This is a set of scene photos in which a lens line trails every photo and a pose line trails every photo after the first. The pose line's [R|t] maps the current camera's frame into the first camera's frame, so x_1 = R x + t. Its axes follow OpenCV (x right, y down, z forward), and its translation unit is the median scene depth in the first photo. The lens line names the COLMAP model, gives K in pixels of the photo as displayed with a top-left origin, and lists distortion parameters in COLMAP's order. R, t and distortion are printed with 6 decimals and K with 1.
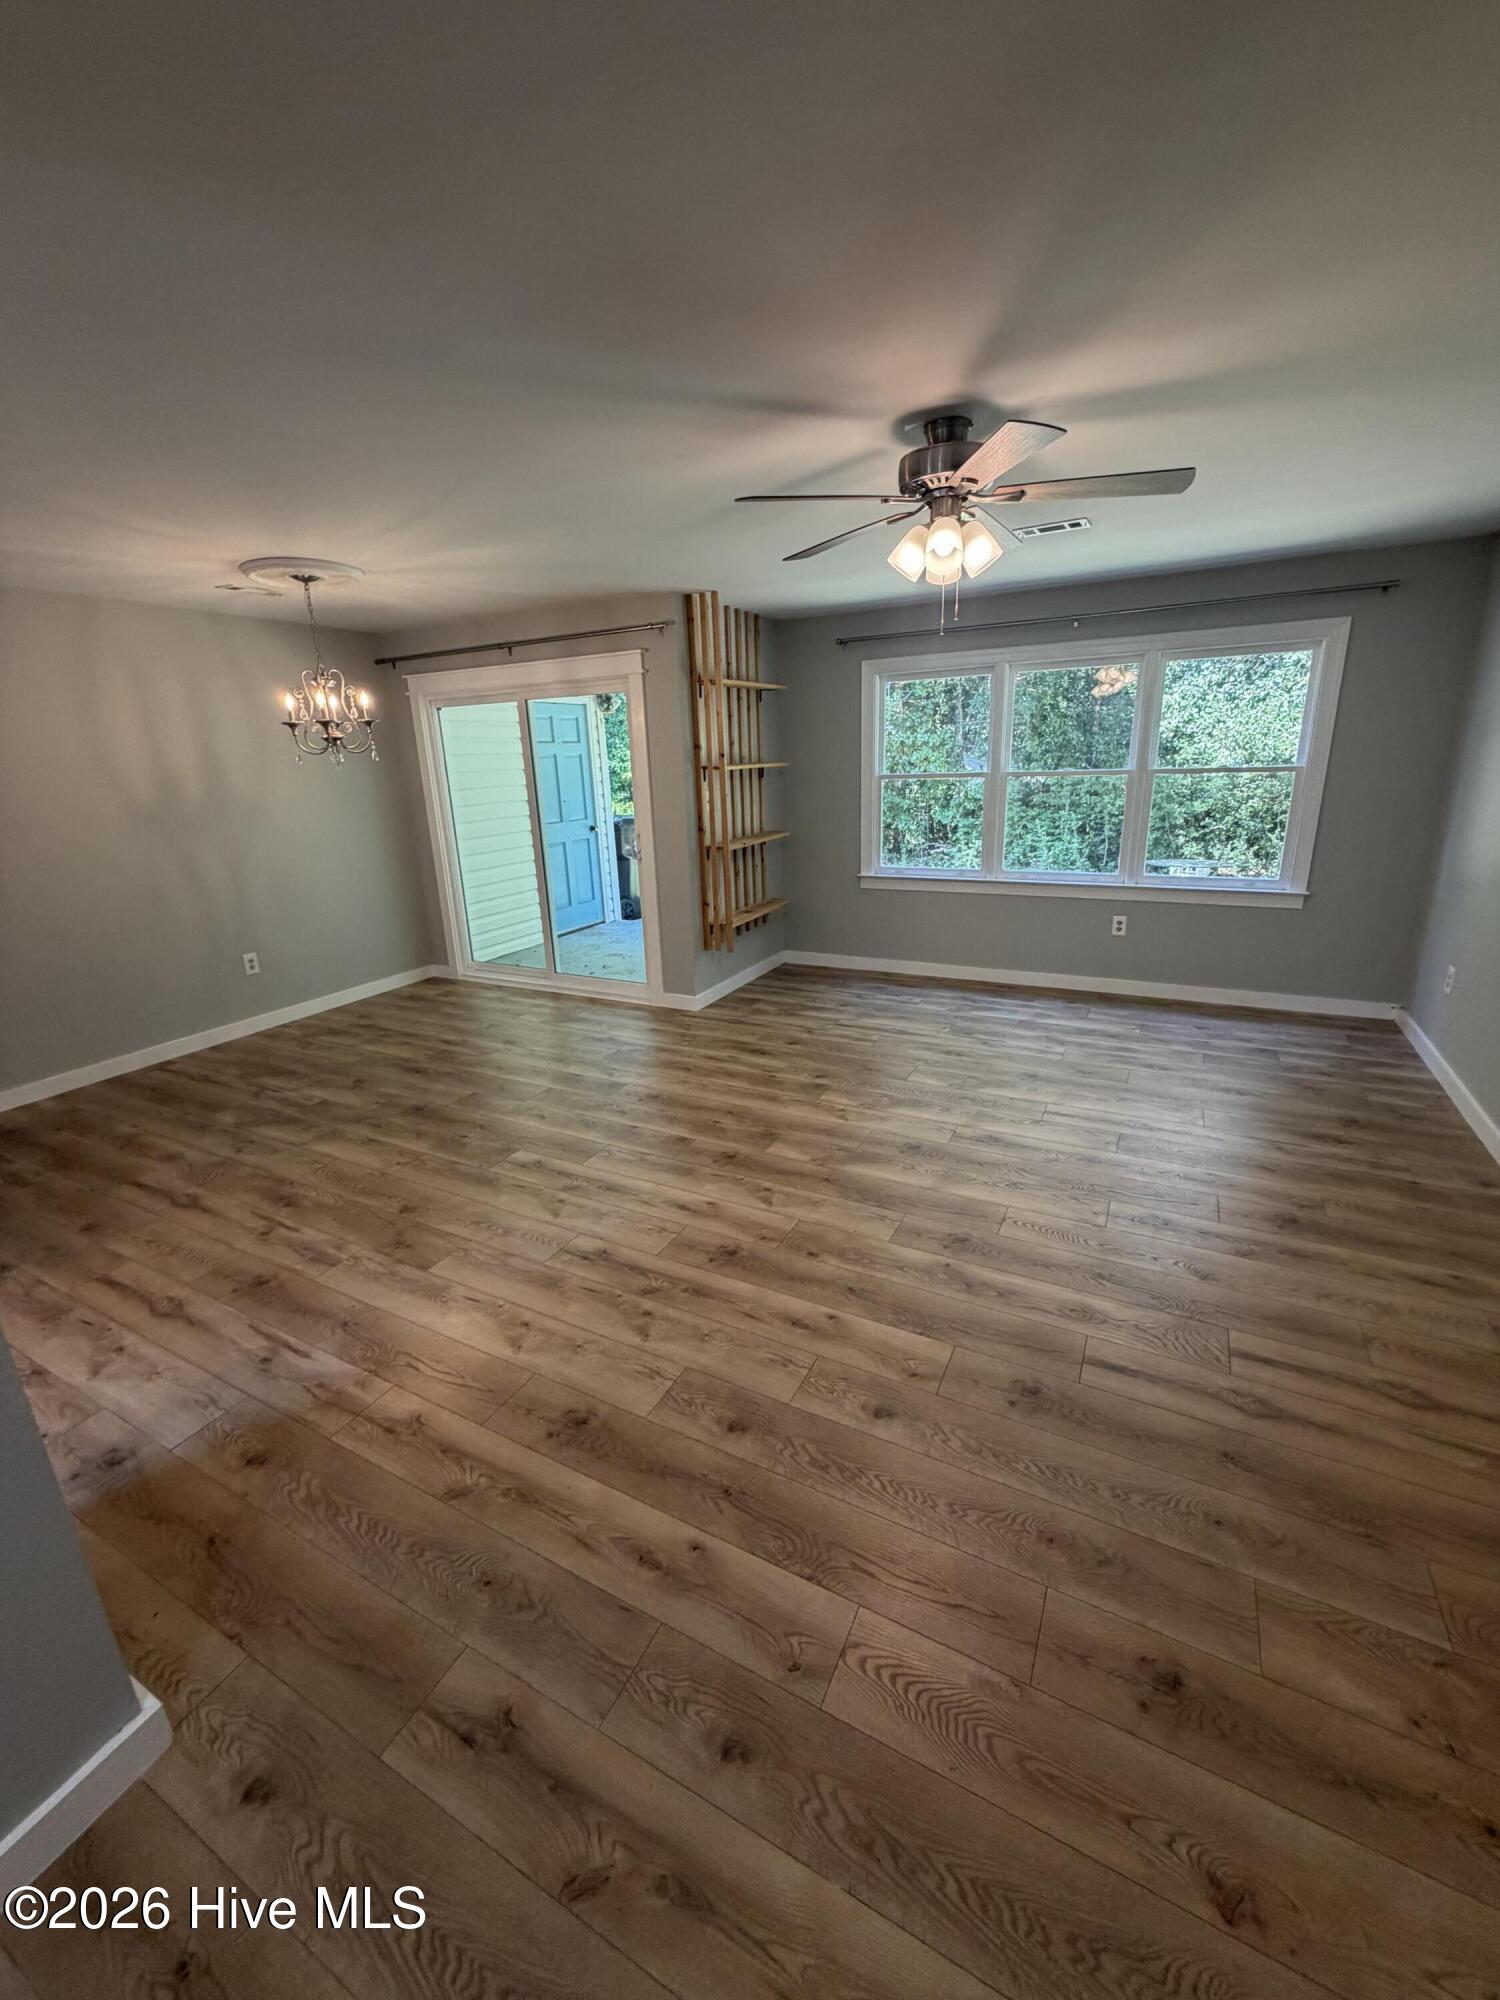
lens RADIAL K [[794.6, 0, 755.8], [0, 794.6, 1001.6], [0, 0, 1]] dist [0.001415, 0.000148]
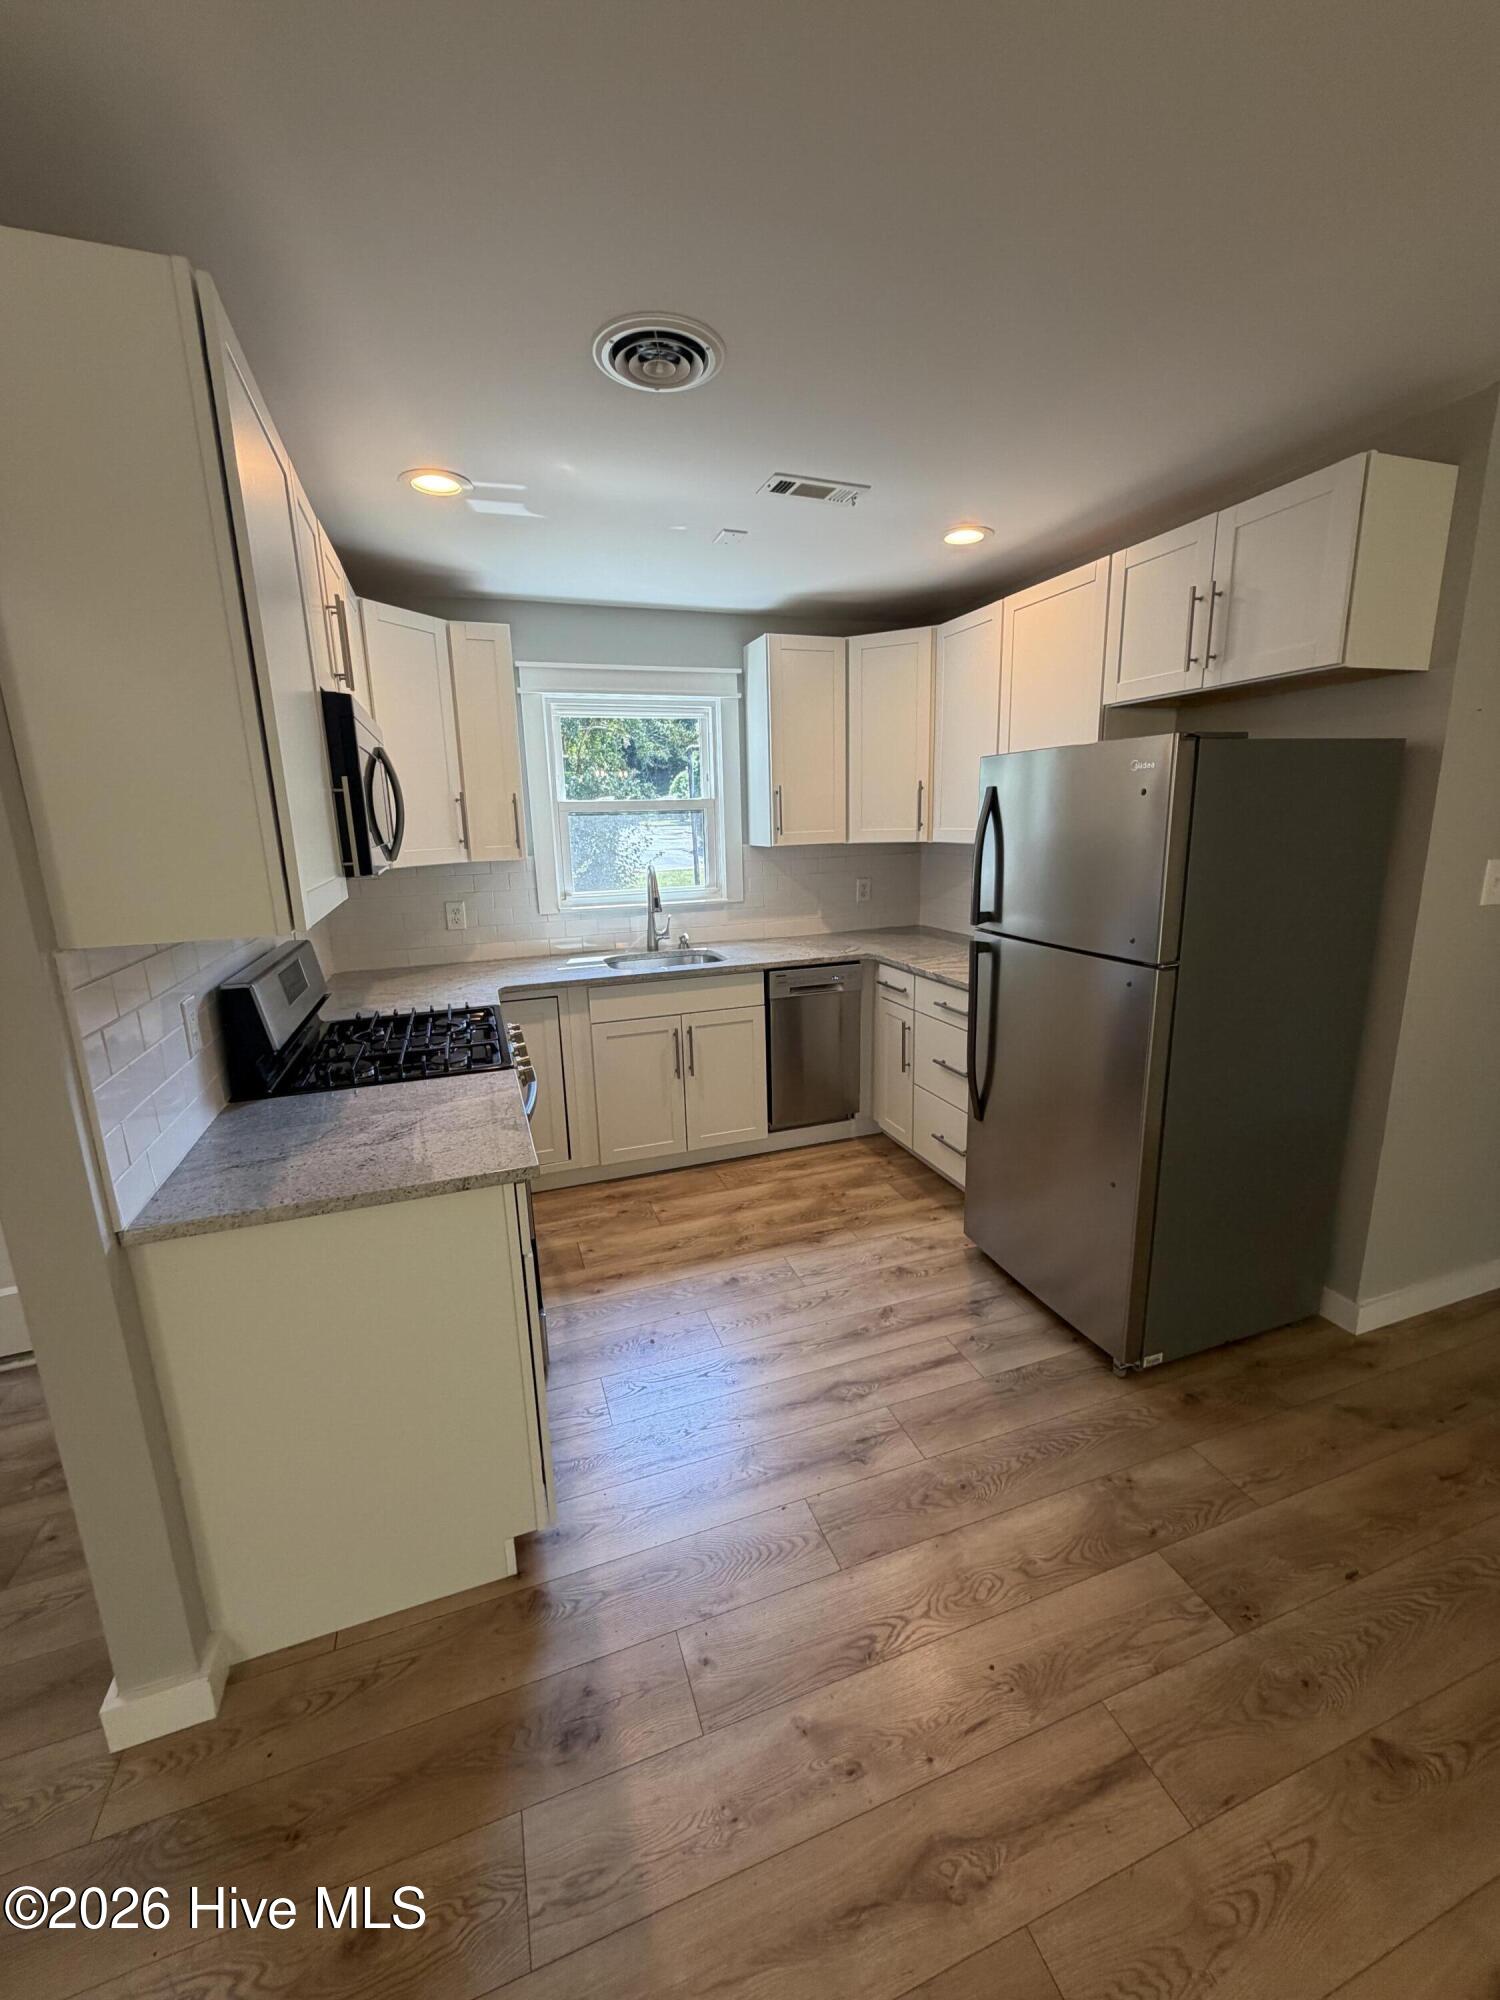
lens RADIAL K [[794.6, 0, 755.8], [0, 794.6, 1001.6], [0, 0, 1]] dist [0.001415, 0.000148]
pose [[-0.681363, 0.218311, -0.698631, -0.291845], [-0.171477, 0.880311, 0.442321, -0.181774], [0.711576, 0.421180, -0.562376, 0.644262]]
